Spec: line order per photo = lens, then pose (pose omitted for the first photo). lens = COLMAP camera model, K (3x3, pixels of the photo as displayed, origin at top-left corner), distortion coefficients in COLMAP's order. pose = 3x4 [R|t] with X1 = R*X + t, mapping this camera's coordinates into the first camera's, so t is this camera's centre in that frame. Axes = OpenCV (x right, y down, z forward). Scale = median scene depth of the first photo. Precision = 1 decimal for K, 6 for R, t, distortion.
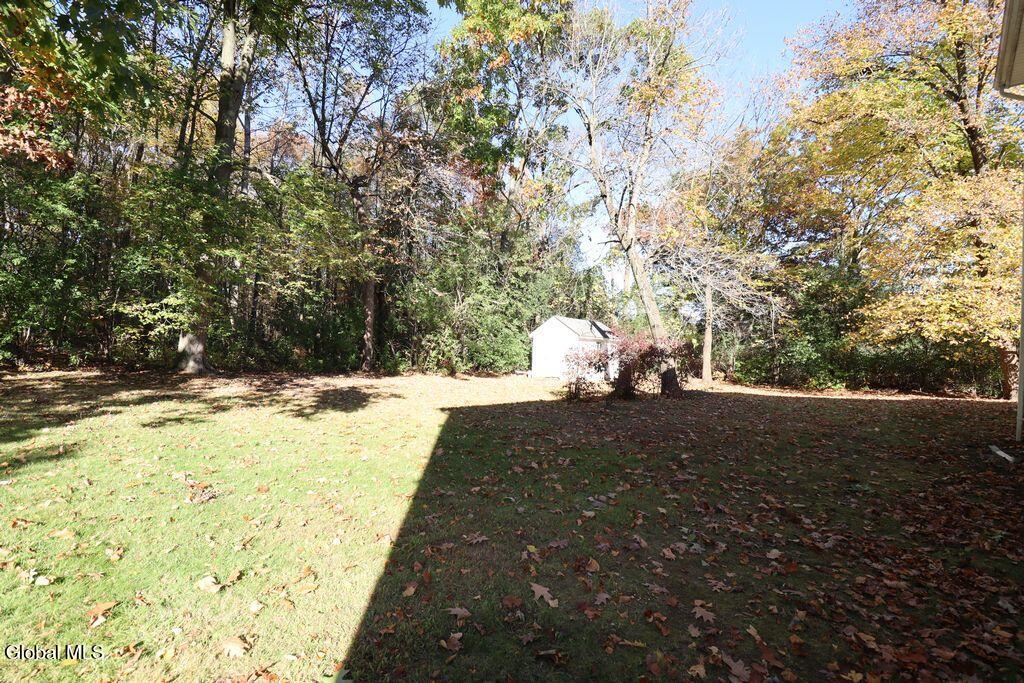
lens RADIAL K [[474.7, 0, 512.0], [0, 474.7, 341.5], [0, 0, 1]] dist [0.000352, -0.015010]
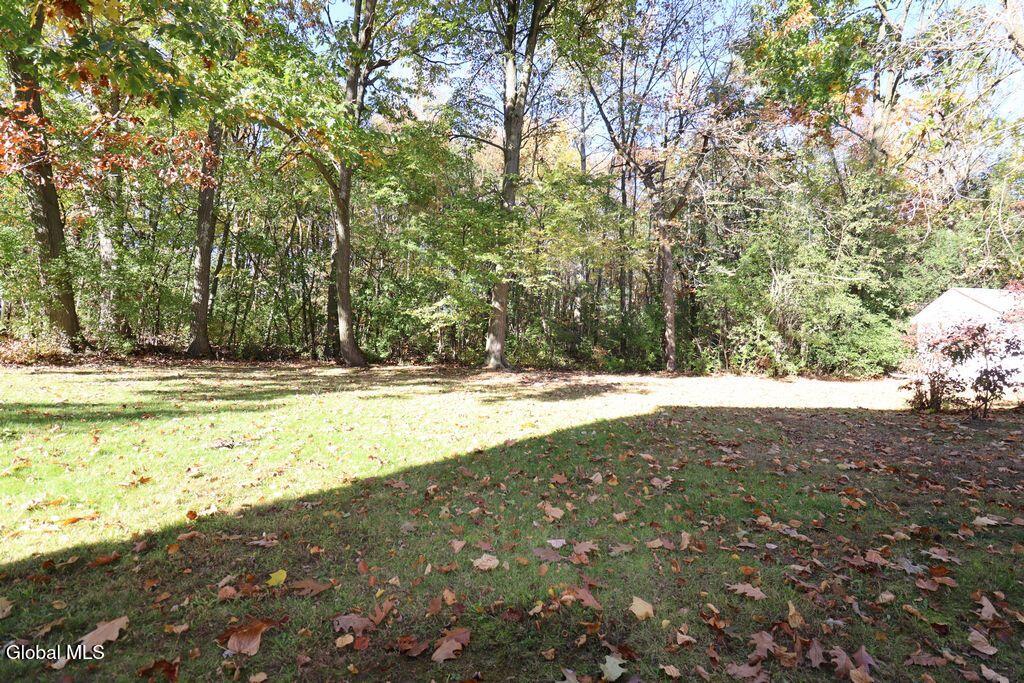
lens RADIAL K [[474.7, 0, 512.0], [0, 474.7, 341.5], [0, 0, 1]] dist [0.000352, -0.015010]
pose [[0.714580, -0.042530, -0.698260, 0.147498], [0.026896, 0.999083, -0.033328, 0.034530], [0.699037, 0.005035, 0.715068, 0.164974]]
